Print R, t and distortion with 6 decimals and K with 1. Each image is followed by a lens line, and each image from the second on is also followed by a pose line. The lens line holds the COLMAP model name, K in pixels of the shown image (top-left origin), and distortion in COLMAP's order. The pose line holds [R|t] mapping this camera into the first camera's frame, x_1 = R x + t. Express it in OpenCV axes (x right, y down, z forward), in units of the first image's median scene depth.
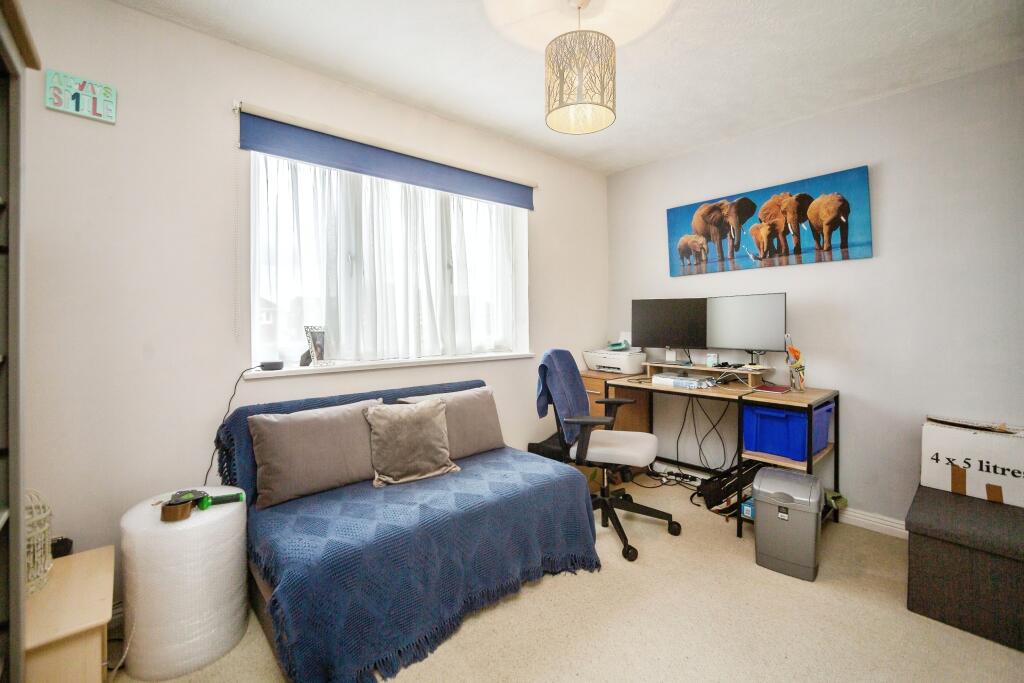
lens RADIAL K [[450.2, 0, 514.6], [0, 450.2, 312.5], [0, 0, 1]] dist [-0.000732, -0.000197]
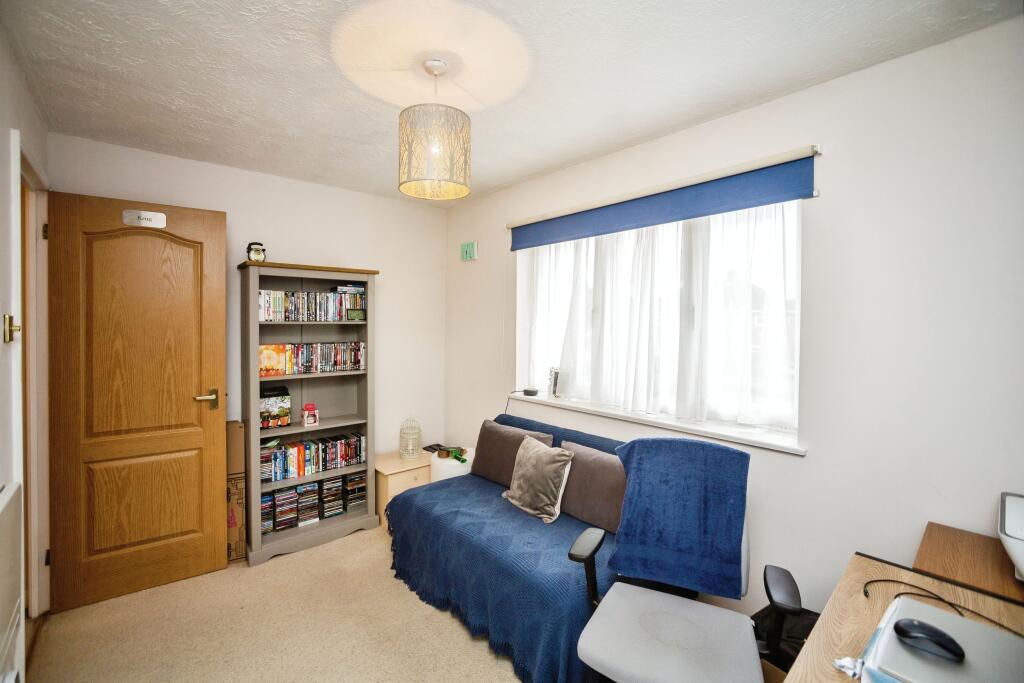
lens RADIAL K [[443.6, 0, 515.2], [0, 443.6, 330.3], [0, 0, 1]] dist [-0.000297, 0.000116]
pose [[0.008164, 0.006779, -0.999944, 0.904158], [-0.004571, 0.999967, 0.006741, -0.093964], [0.999956, 0.004516, 0.008194, 0.944169]]
